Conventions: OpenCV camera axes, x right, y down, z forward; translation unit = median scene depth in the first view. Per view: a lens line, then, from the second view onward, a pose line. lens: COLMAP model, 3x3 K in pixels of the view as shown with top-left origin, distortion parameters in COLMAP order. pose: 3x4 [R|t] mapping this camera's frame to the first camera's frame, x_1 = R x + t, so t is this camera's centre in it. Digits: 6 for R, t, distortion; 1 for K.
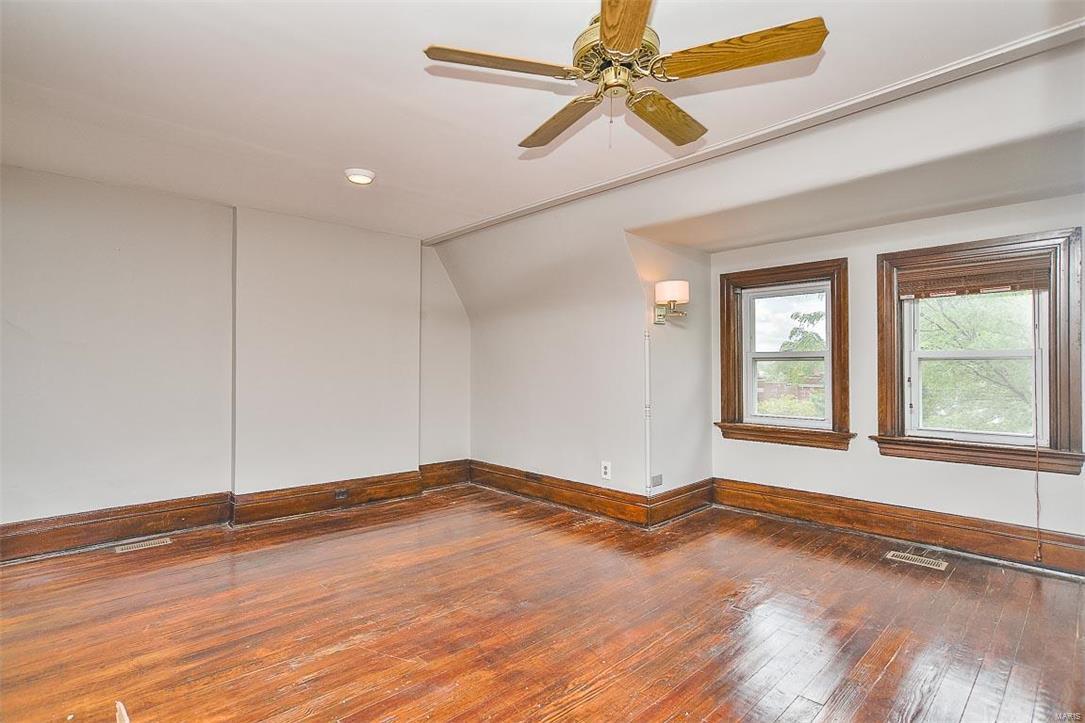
lens RADIAL K [[542.5, 0, 546.5], [0, 542.5, 363.7], [0, 0, 1]] dist [-0.003781, 0.000759]
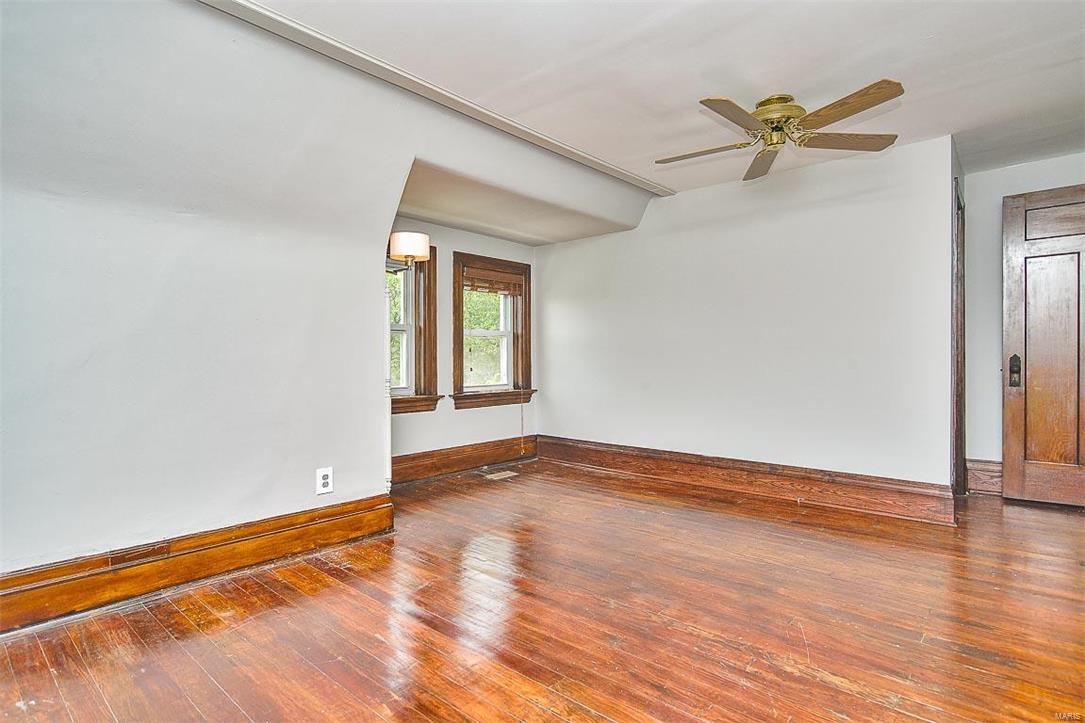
lens RADIAL K [[542.5, 0, 546.5], [0, 542.5, 363.7], [0, 0, 1]] dist [-0.003781, 0.000759]
pose [[-0.078781, -0.009026, 0.996851, -0.627809], [-0.005033, 0.999950, 0.008656, 0.044831], [-0.996879, -0.004335, -0.078823, 0.824400]]
